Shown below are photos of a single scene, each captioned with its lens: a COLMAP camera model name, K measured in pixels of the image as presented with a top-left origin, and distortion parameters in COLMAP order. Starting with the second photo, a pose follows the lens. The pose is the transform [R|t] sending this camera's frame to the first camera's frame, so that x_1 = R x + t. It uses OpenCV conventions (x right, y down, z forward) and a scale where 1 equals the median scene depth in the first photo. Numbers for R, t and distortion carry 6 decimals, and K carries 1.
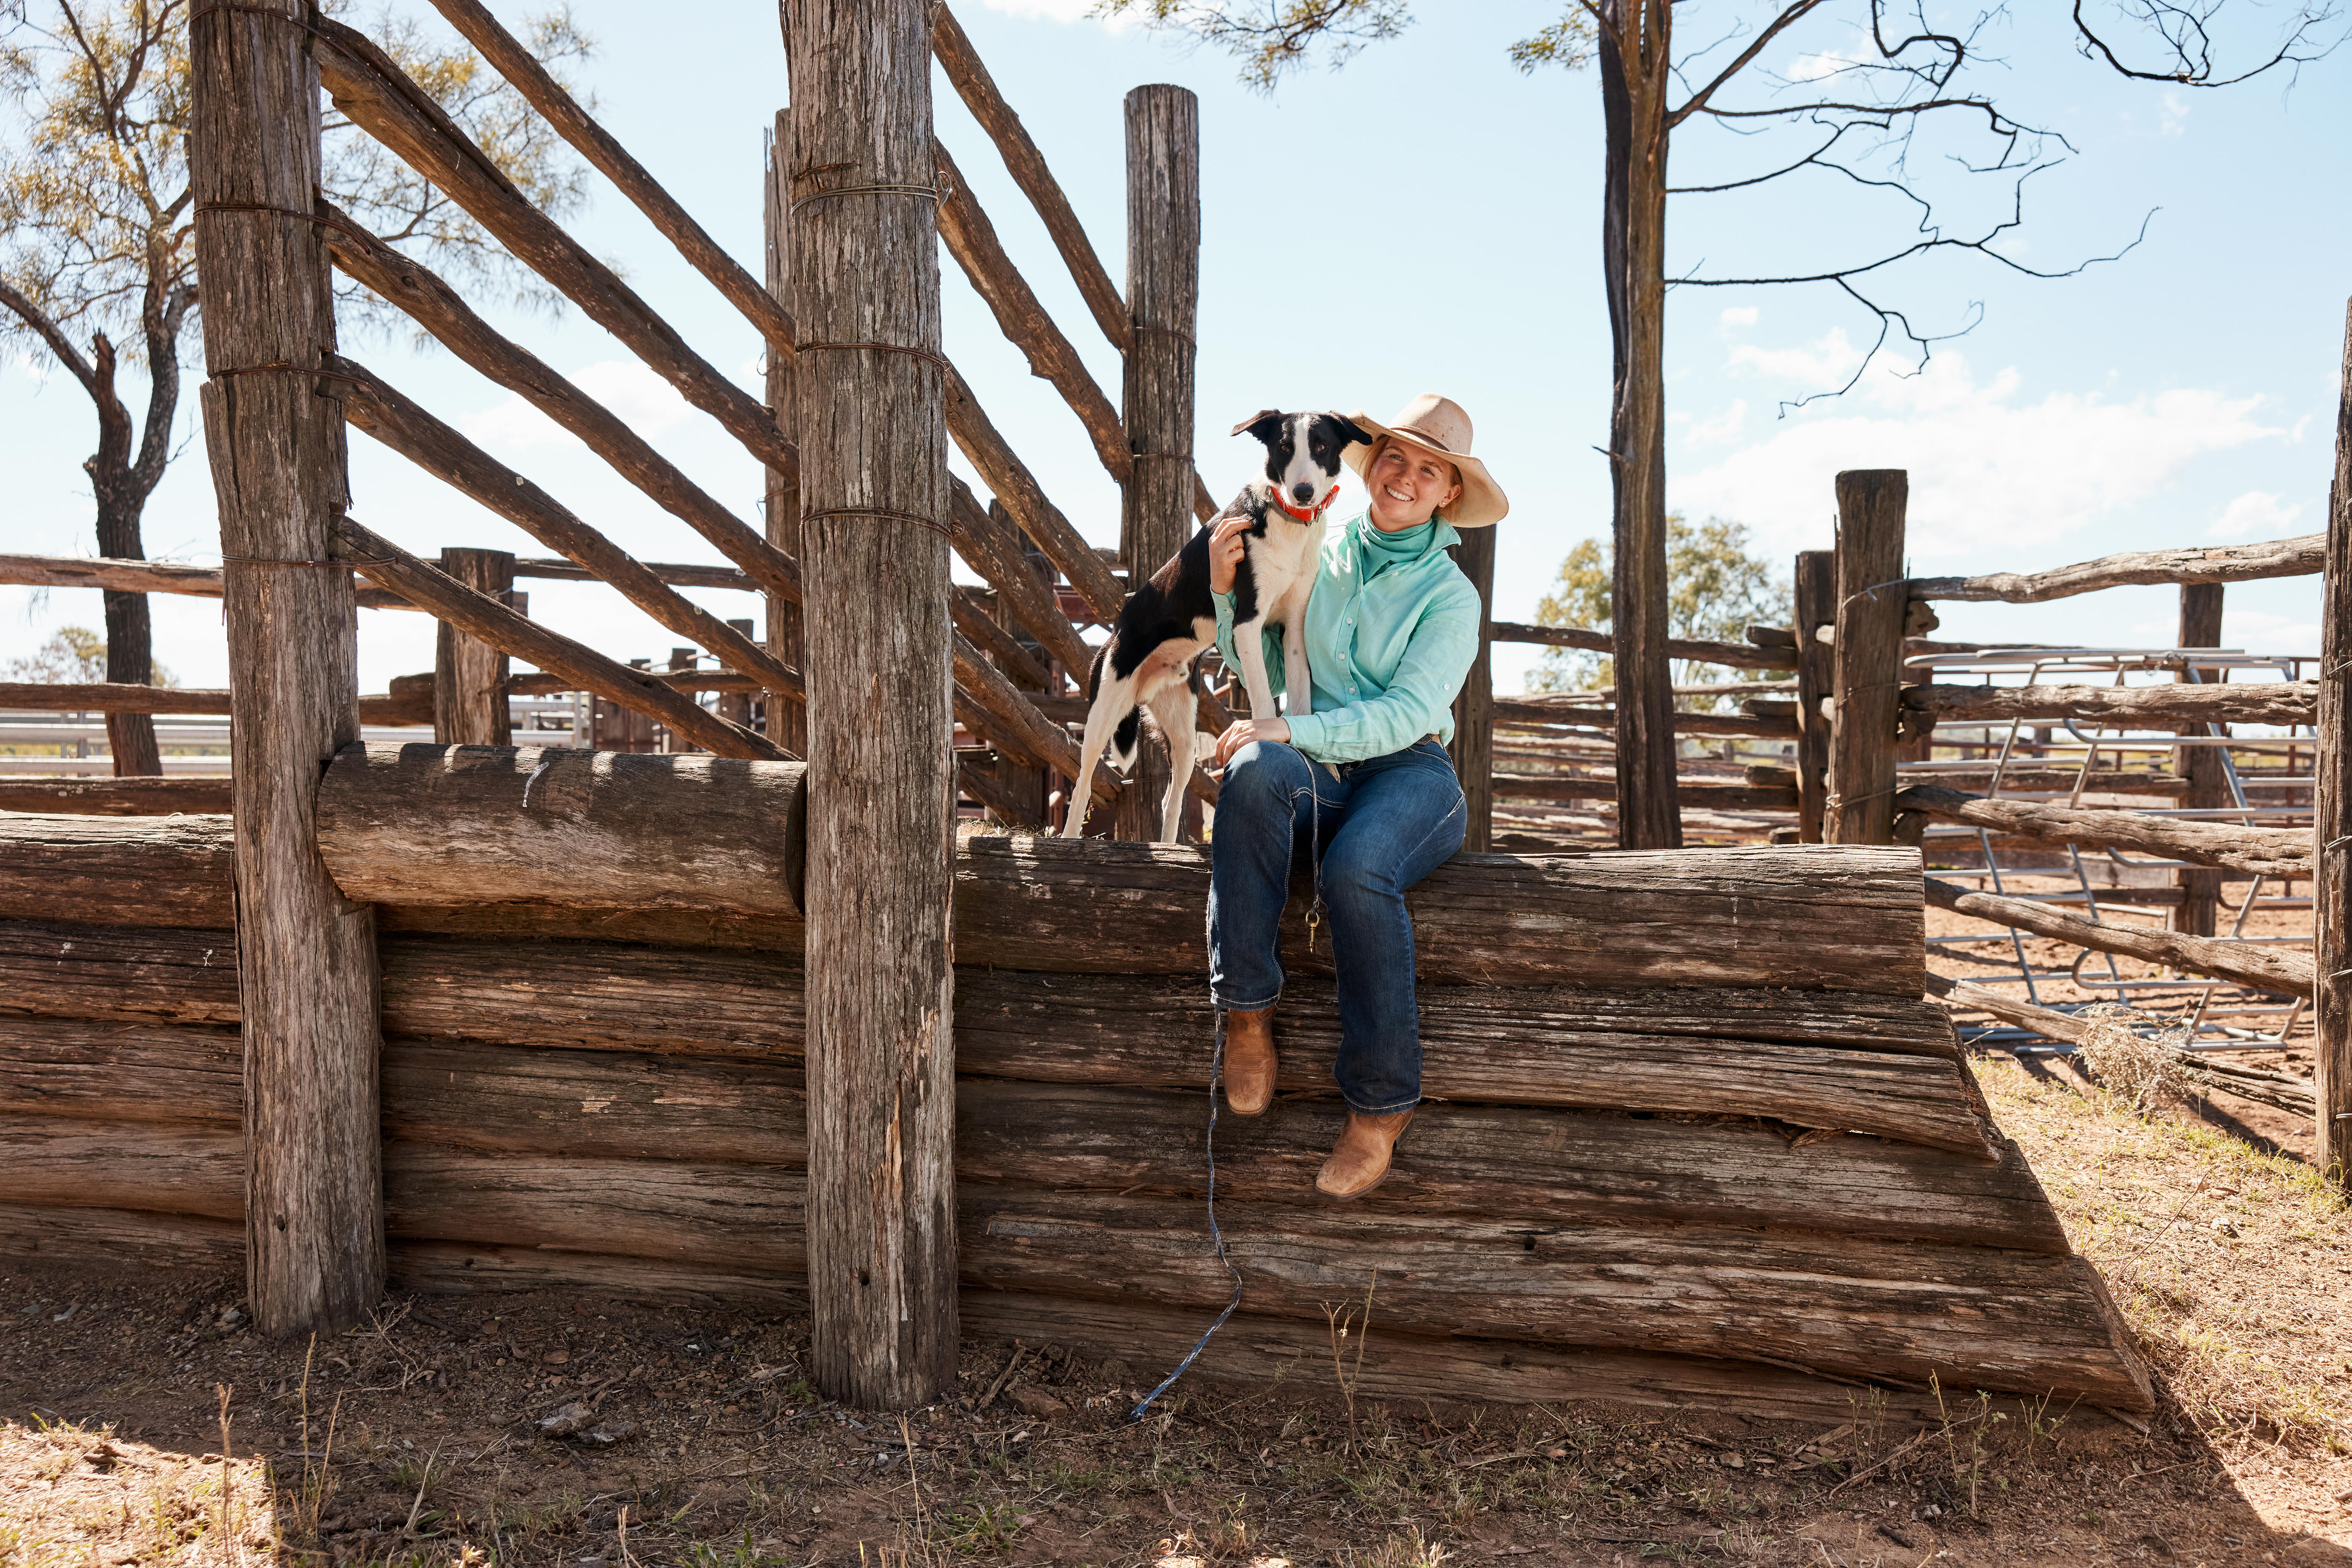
lens RADIAL K [[2366.4, 0, 1175.2], [0, 2366.4, 779.4], [0, 0, 1]] dist [-0.025138, 0.000000]
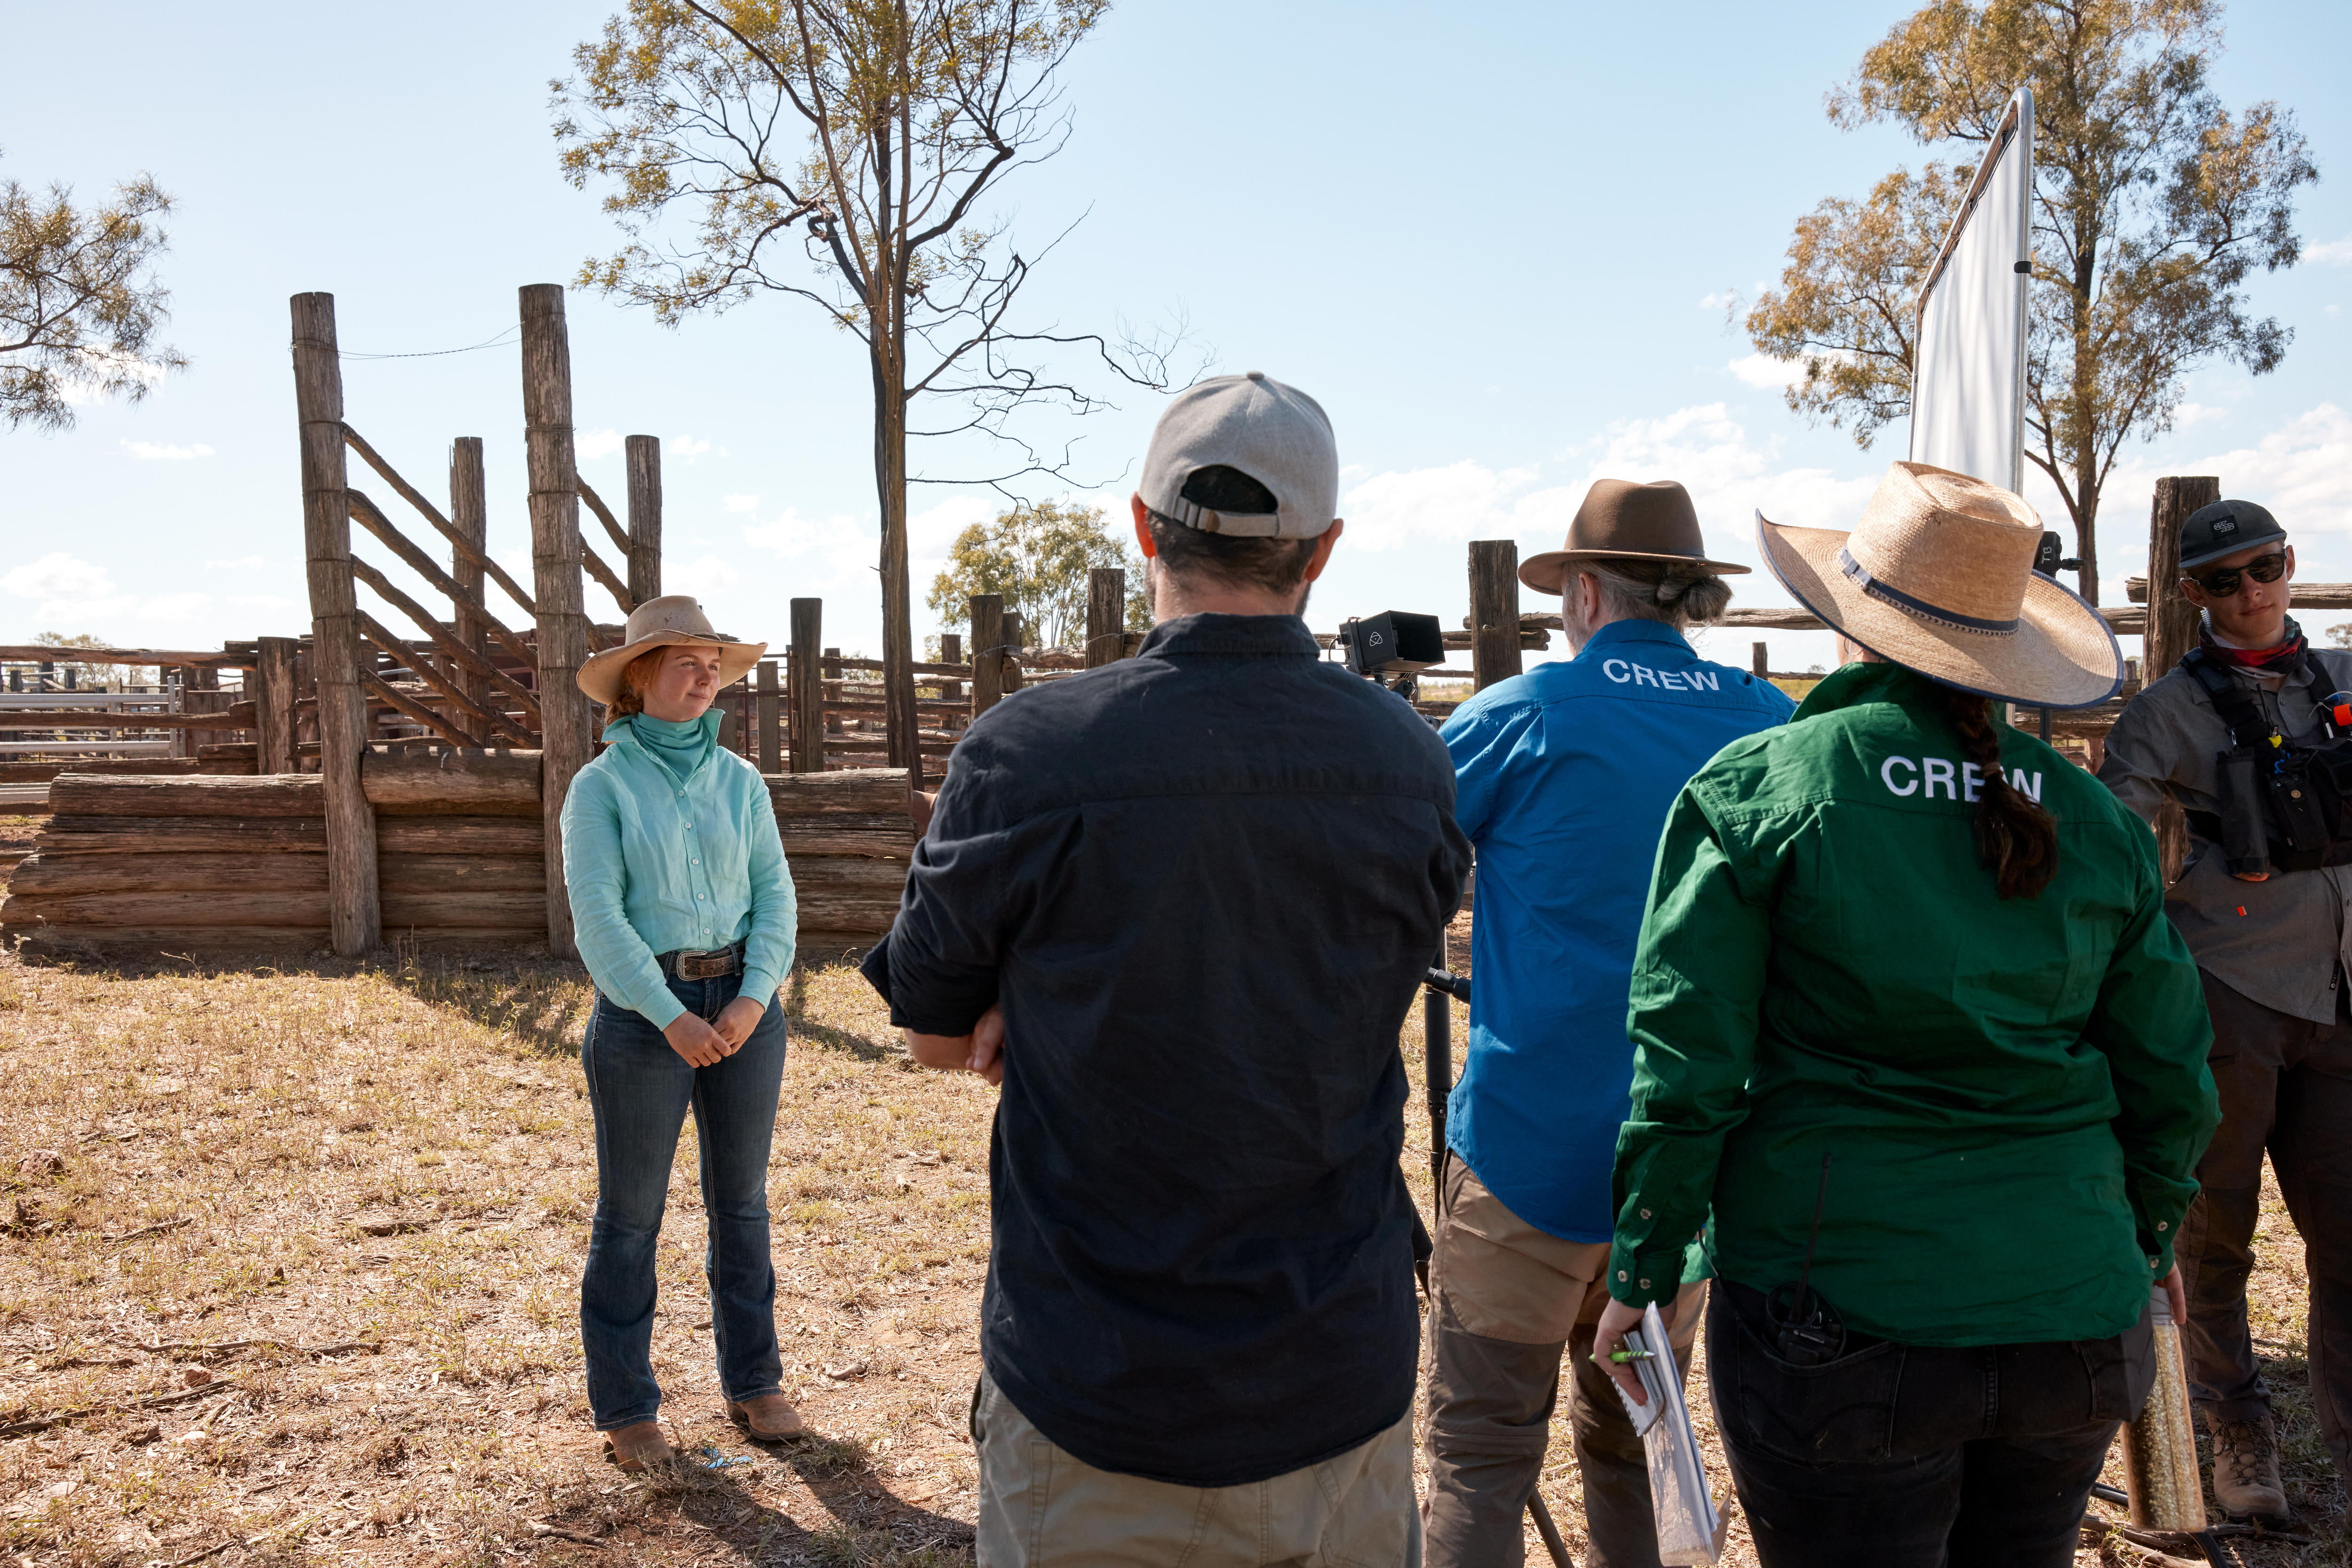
lens RADIAL K [[2216.6, 0, 1180.0], [0, 2216.6, 771.4], [0, 0, 1]] dist [-0.034282, 0.000000]
pose [[0.967933, -0.025662, 0.249894, -0.069332], [0.021017, 0.999553, 0.021241, -0.021346], [-0.250327, -0.015308, 0.968040, -1.786971]]
